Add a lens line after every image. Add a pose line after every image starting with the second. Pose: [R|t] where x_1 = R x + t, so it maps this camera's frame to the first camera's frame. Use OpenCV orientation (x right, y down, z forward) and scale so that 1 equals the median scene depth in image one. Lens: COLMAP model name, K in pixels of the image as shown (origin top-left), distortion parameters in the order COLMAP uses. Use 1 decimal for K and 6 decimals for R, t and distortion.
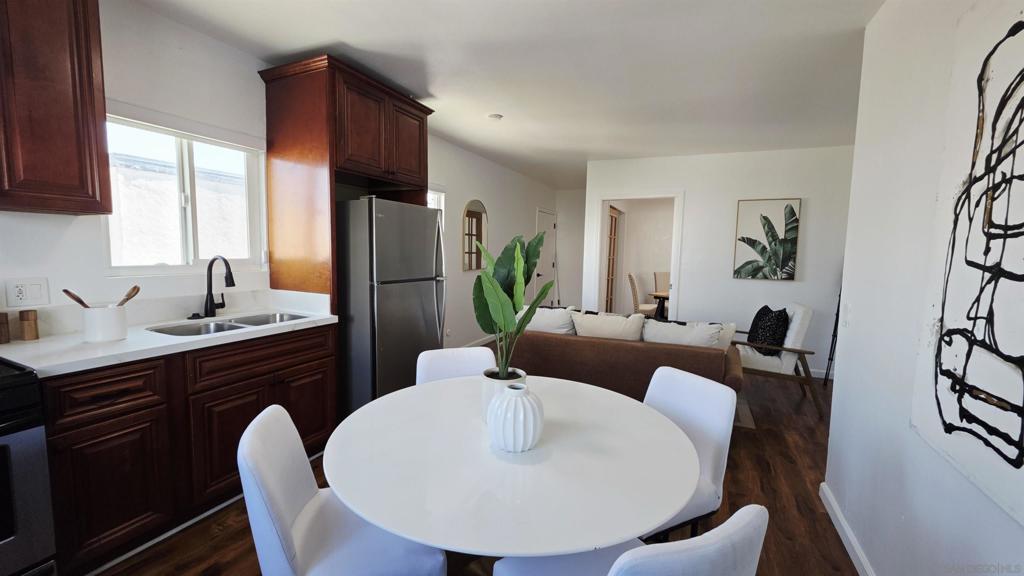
lens RADIAL K [[410.2, 0, 507.4], [0, 410.2, 286.3], [0, 0, 1]] dist [0.002737, -0.000627]
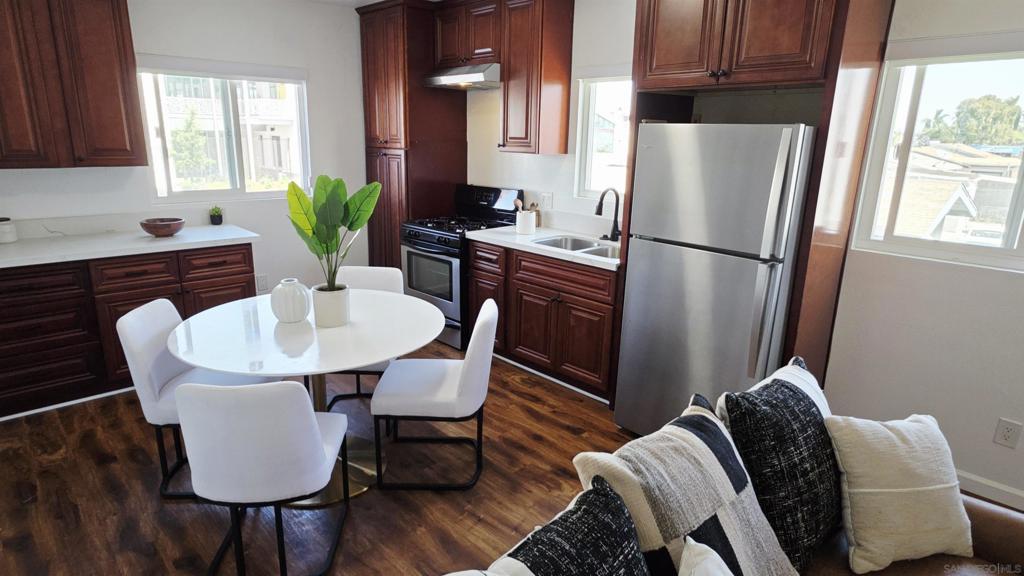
lens RADIAL K [[573.1, 0, 508.7], [0, 573.1, 287.5], [0, 0, 1]] dist [0.004746, -0.002000]
pose [[-0.357474, 0.211527, -0.909653, 0.464060], [-0.113849, 0.956879, 0.267249, -0.105373], [0.926958, 0.199097, -0.317977, 0.684677]]
